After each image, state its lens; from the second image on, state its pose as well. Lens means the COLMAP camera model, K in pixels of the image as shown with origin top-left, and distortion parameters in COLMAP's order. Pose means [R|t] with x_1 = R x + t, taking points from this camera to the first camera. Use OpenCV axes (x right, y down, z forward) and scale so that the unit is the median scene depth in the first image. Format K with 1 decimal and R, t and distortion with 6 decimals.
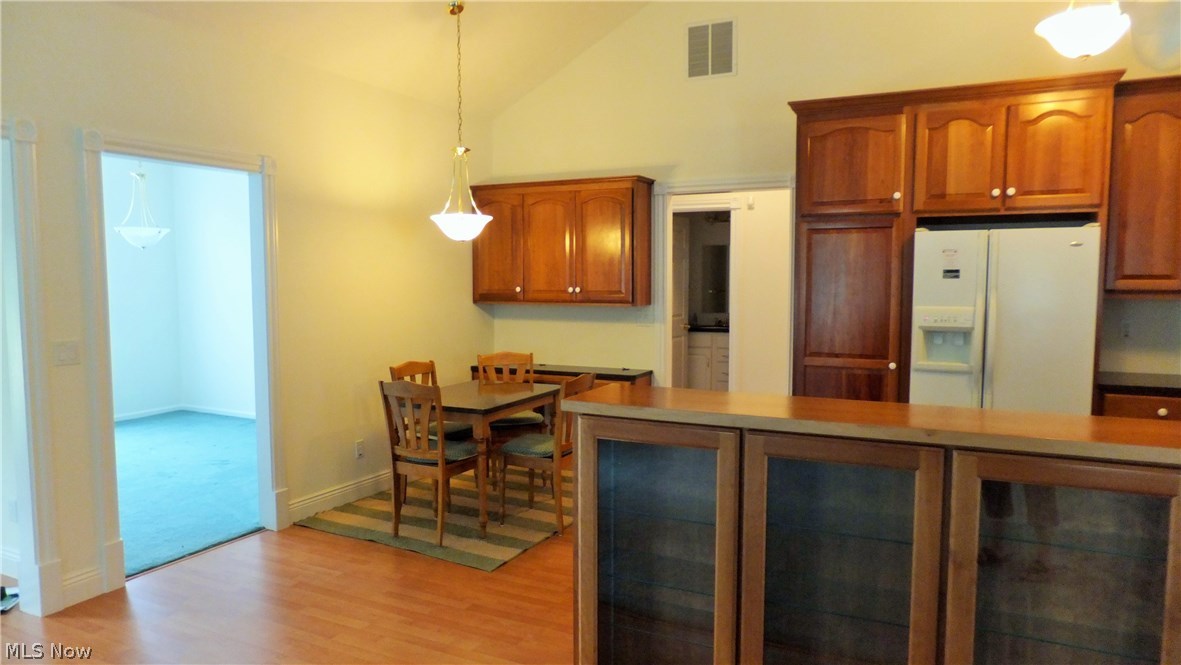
lens RADIAL K [[774.9, 0, 585.7], [0, 774.9, 333.7], [0, 0, 1]] dist [-0.035424, 0.030149]
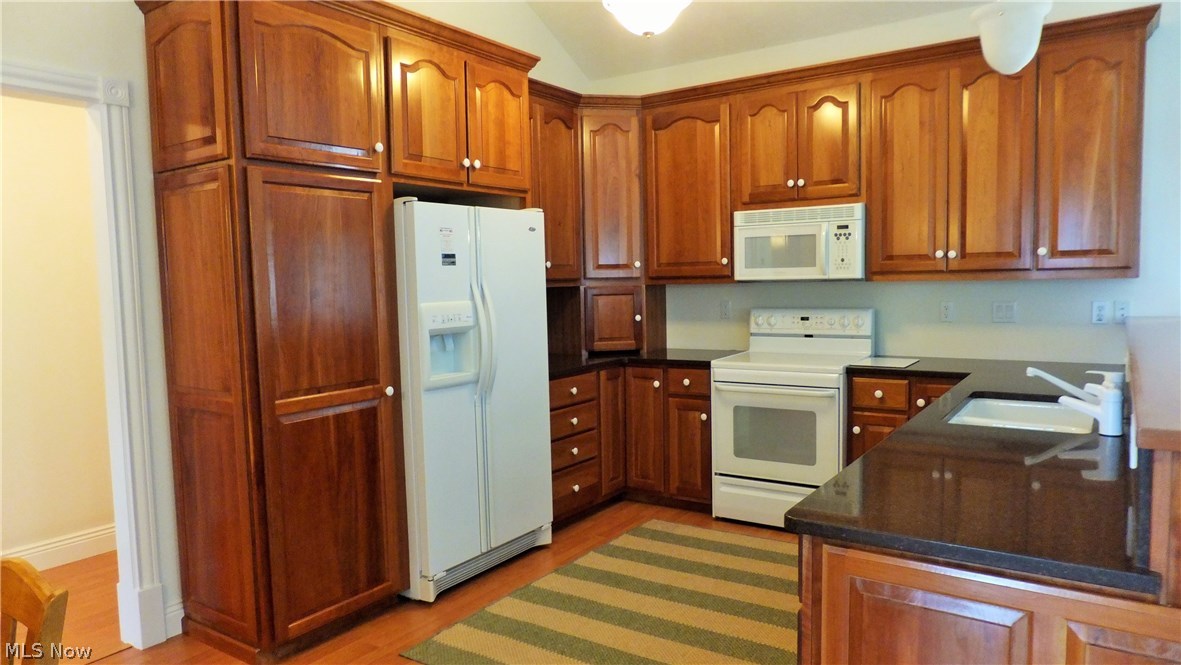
lens RADIAL K [[774.9, 0, 585.7], [0, 774.9, 328.8], [0, 0, 1]] dist [-0.035424, 0.030149]
pose [[0.131840, -0.061964, 0.989333, -0.262988], [0.103304, 0.993469, 0.048456, -0.029383], [-0.985874, 0.095813, 0.137380, 0.708381]]
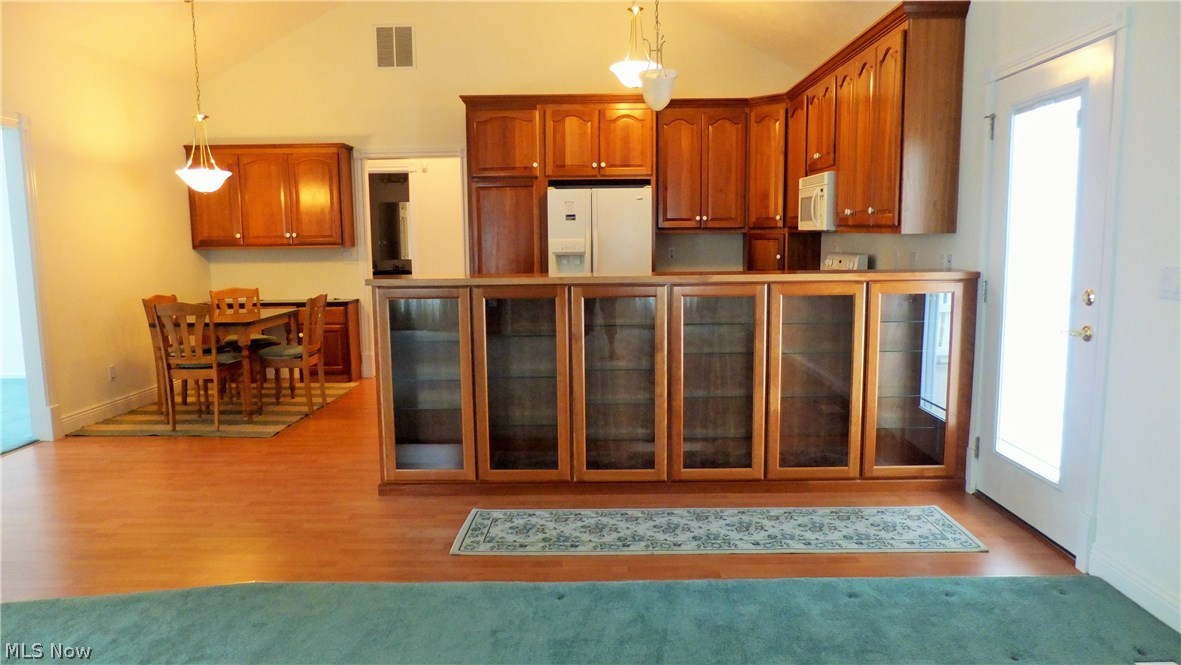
lens RADIAL K [[774.9, 0, 586.8], [0, 774.9, 336.5], [0, 0, 1]] dist [-0.035424, 0.030149]
pose [[0.897380, -0.063579, 0.436654, -0.172303], [0.042709, 0.997434, 0.057459, 0.066479], [-0.439187, -0.032913, 0.897792, -0.379380]]
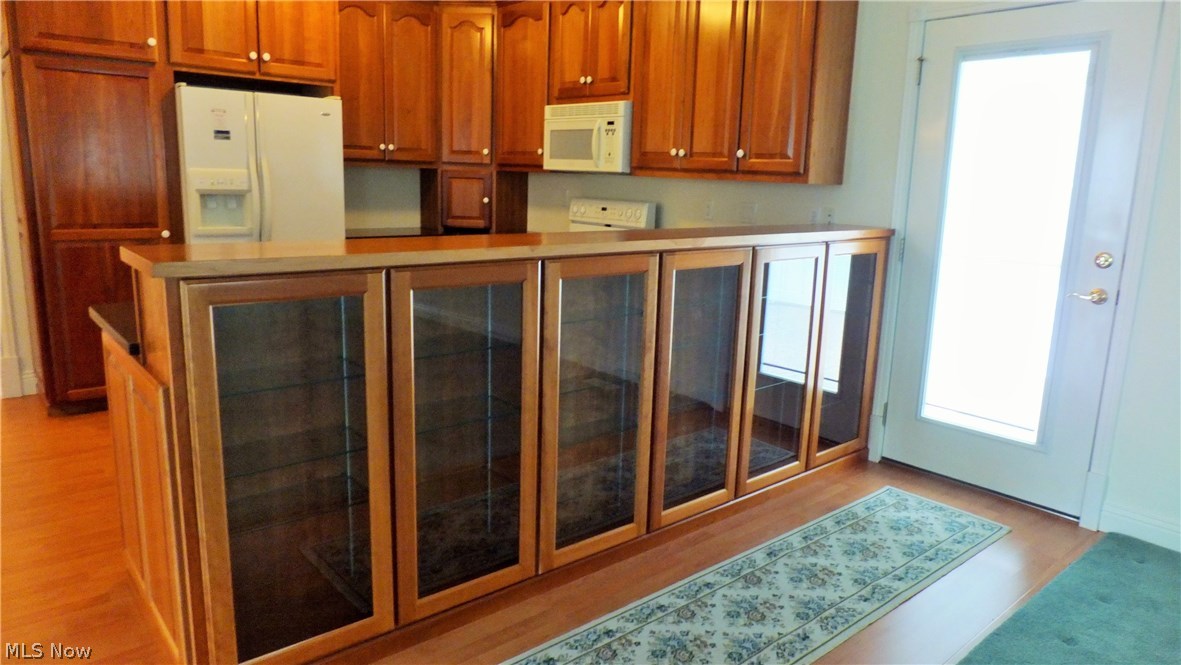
lens RADIAL K [[774.9, 0, 587.0], [0, 774.9, 330.7], [0, 0, 1]] dist [-0.035424, 0.030149]
pose [[0.372746, -0.167077, 0.912768, -0.266720], [0.039015, 0.985609, 0.164477, 0.023373], [-0.927113, -0.025697, 0.373900, 0.182469]]
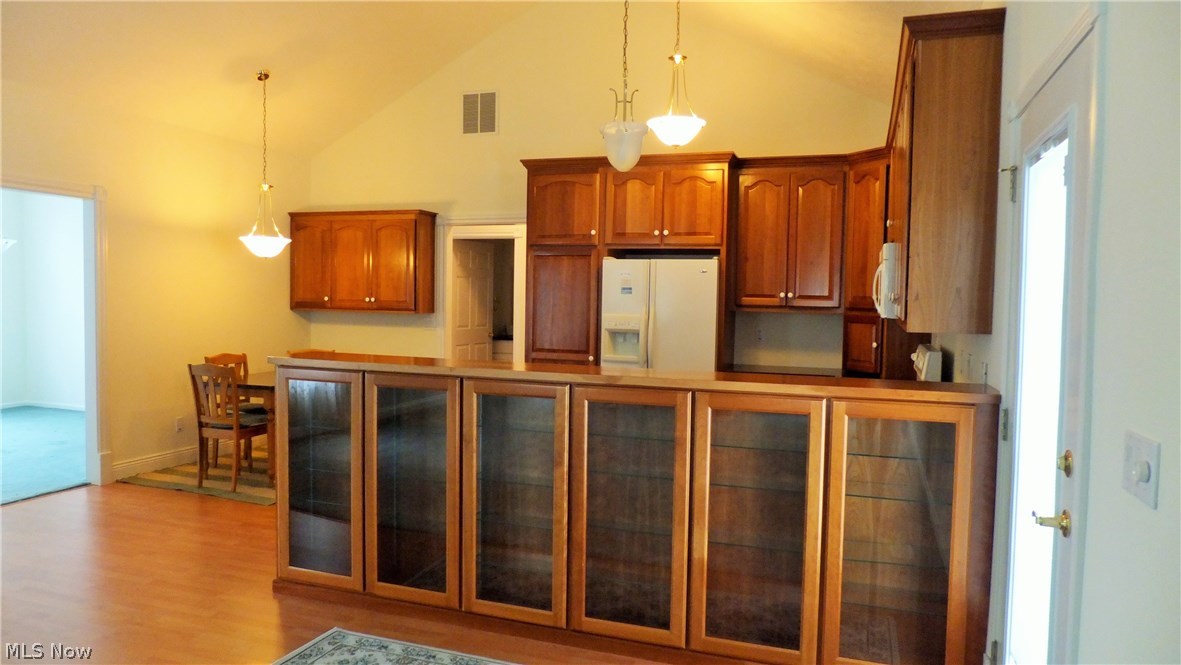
lens RADIAL K [[774.9, 0, 586.5], [0, 774.9, 338.0], [0, 0, 1]] dist [-0.035424, 0.030149]
pose [[0.990793, 0.014833, 0.134573, 0.203463], [-0.011716, 0.999645, -0.023931, 0.037958], [-0.134881, 0.022134, 0.990615, -0.335280]]
